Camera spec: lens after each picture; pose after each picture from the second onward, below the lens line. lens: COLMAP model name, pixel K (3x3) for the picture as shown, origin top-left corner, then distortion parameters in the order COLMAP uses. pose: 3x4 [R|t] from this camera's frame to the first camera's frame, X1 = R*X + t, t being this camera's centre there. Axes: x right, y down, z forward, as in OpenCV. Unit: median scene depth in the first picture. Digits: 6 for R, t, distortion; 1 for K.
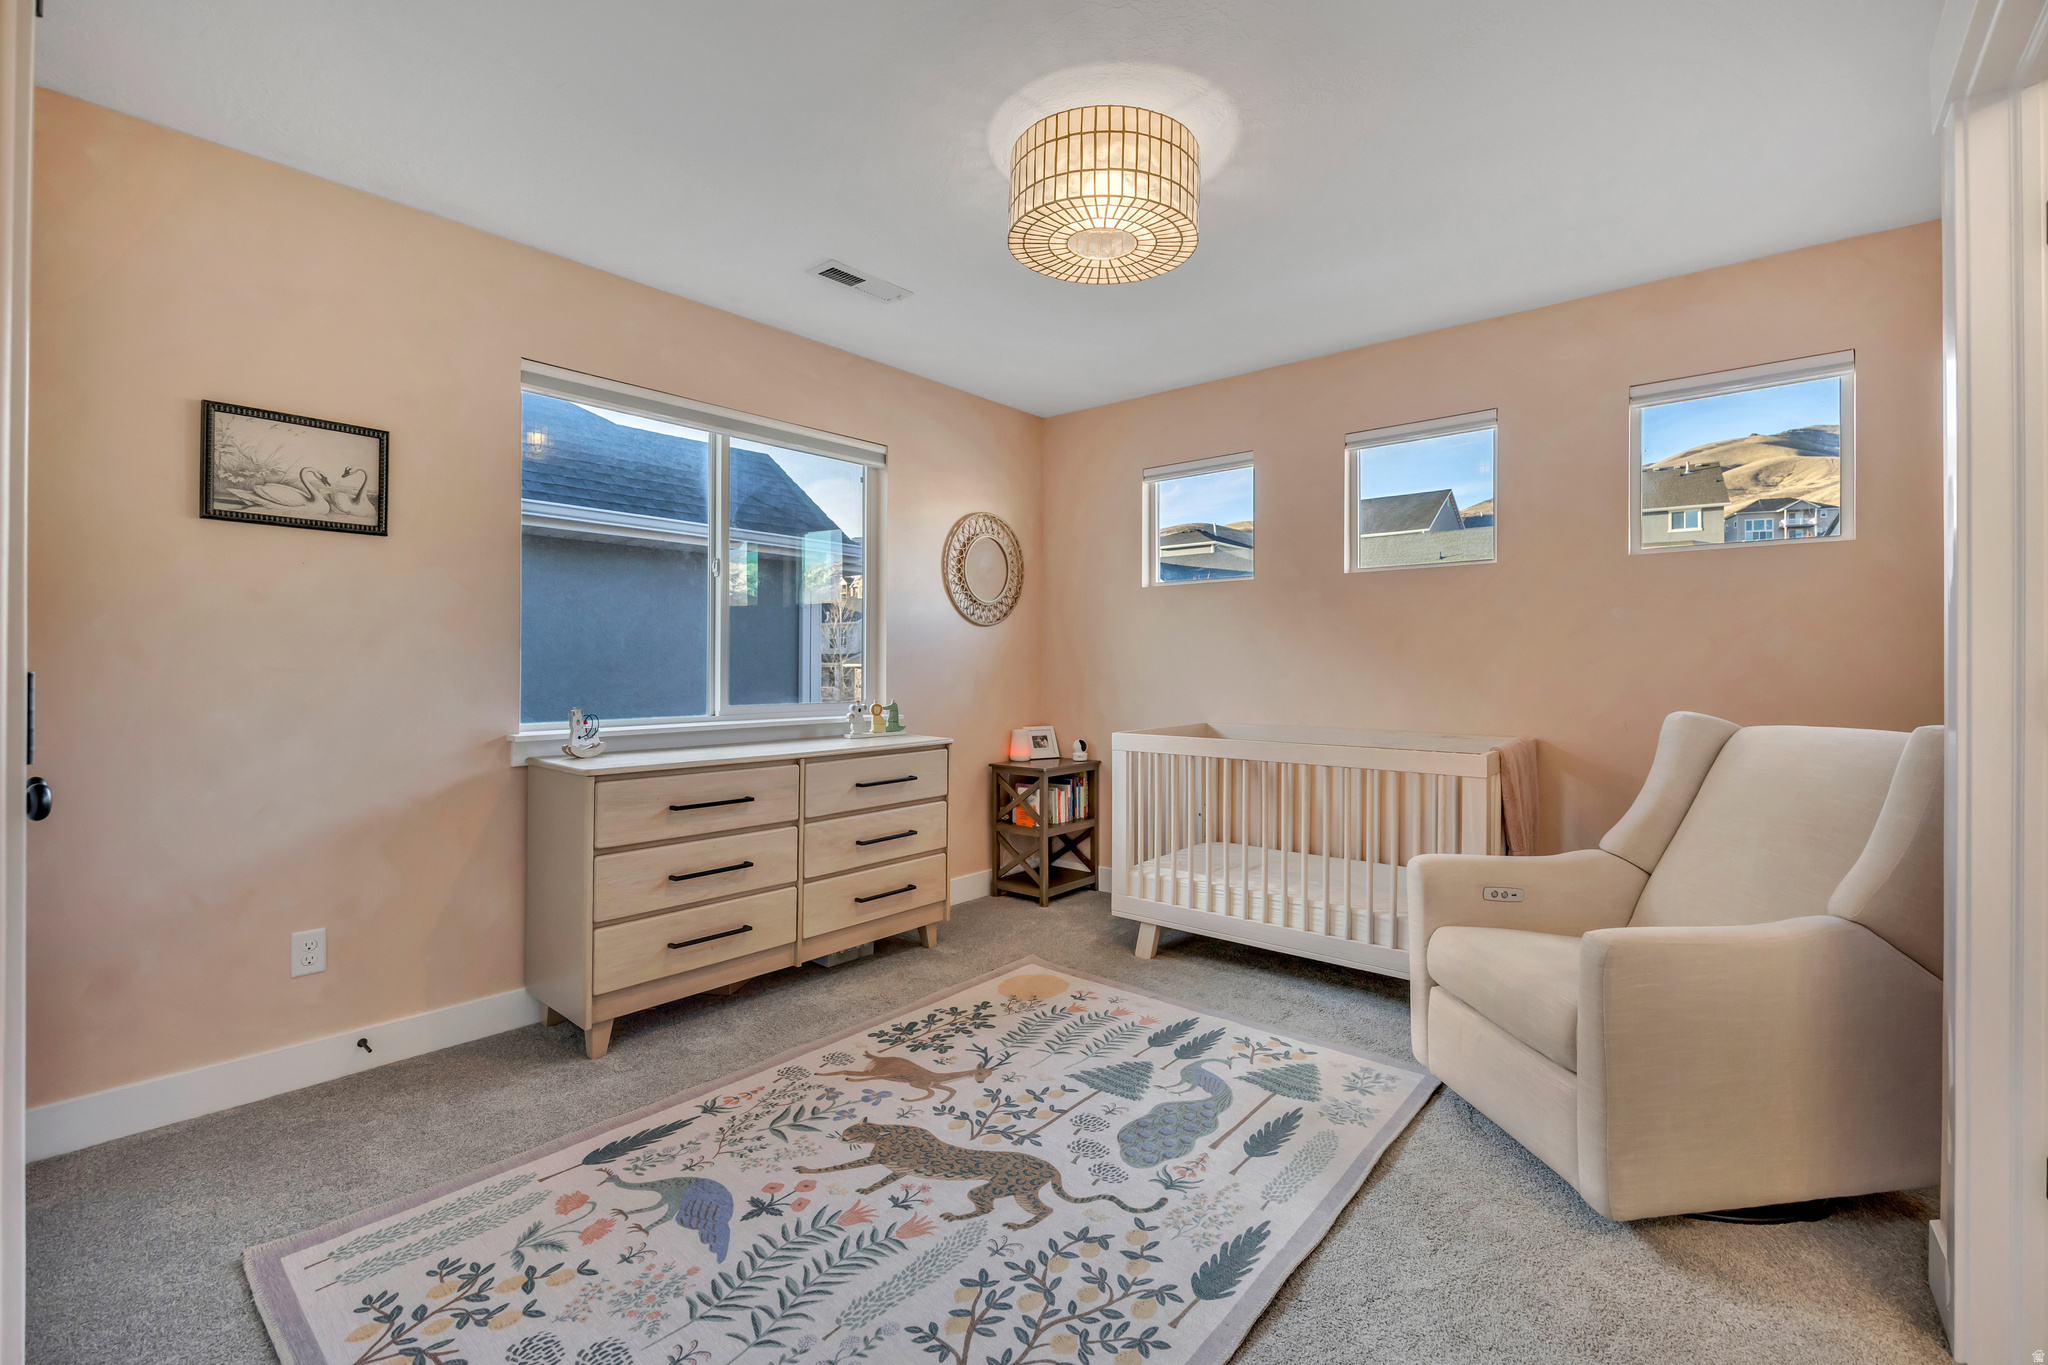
lens RADIAL K [[878.1, 0, 1021.9], [0, 878.1, 677.7], [0, 0, 1]] dist [-0.004291, -0.000534]
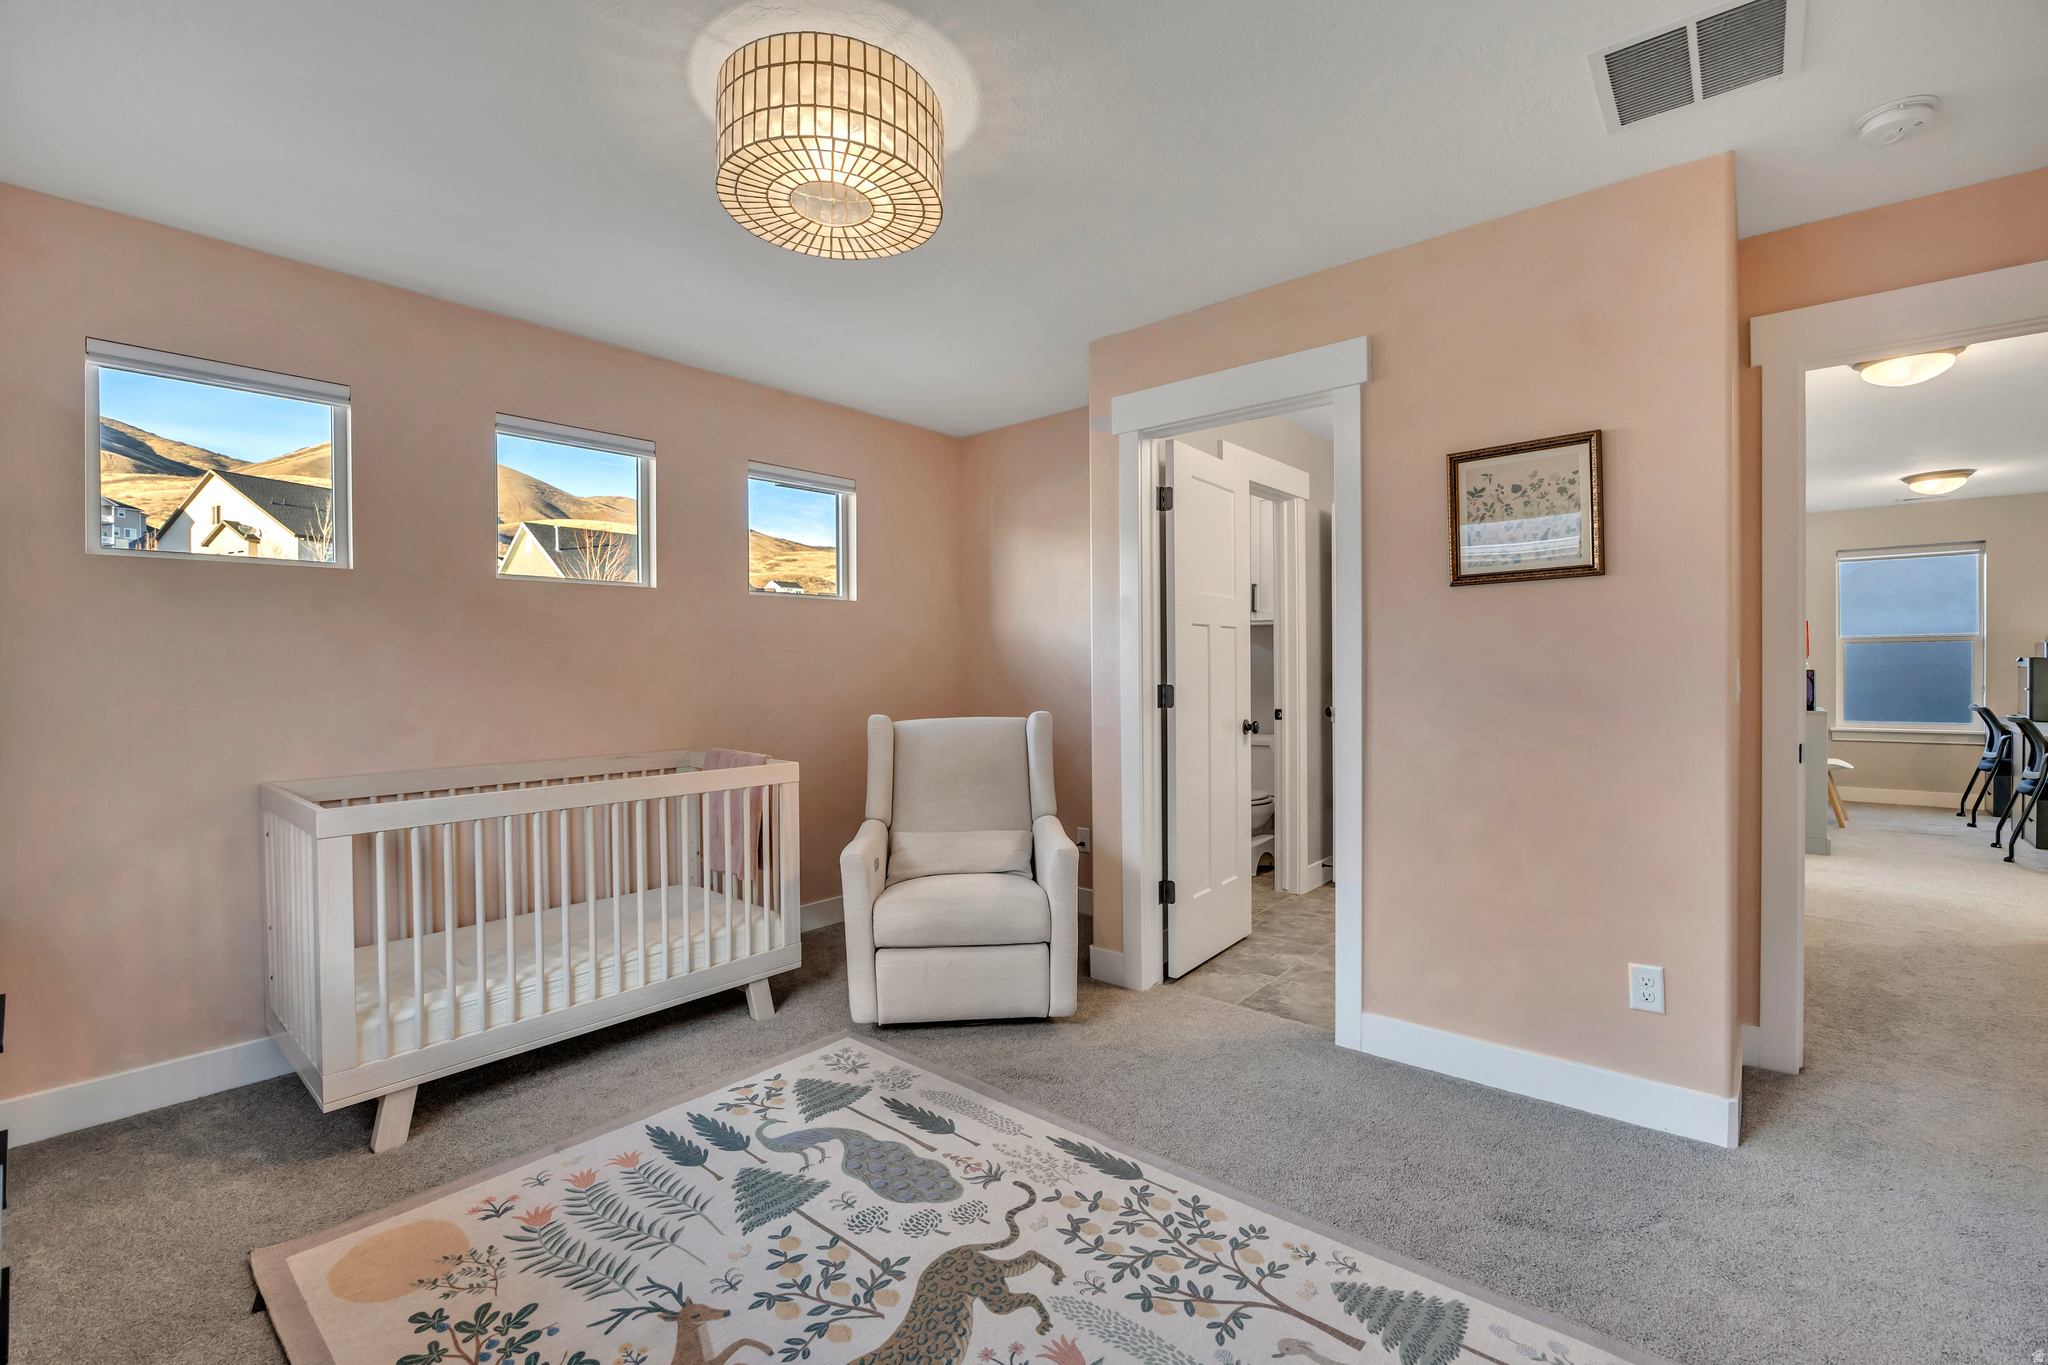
lens RADIAL K [[878.1, 0, 1023.2], [0, 878.1, 676.6], [0, 0, 1]] dist [-0.004291, -0.000534]
pose [[-0.000724, -0.002617, 0.999996, -0.756759], [0.012449, 0.999919, 0.002626, -0.034989], [-0.999922, 0.012451, -0.000692, 0.794423]]
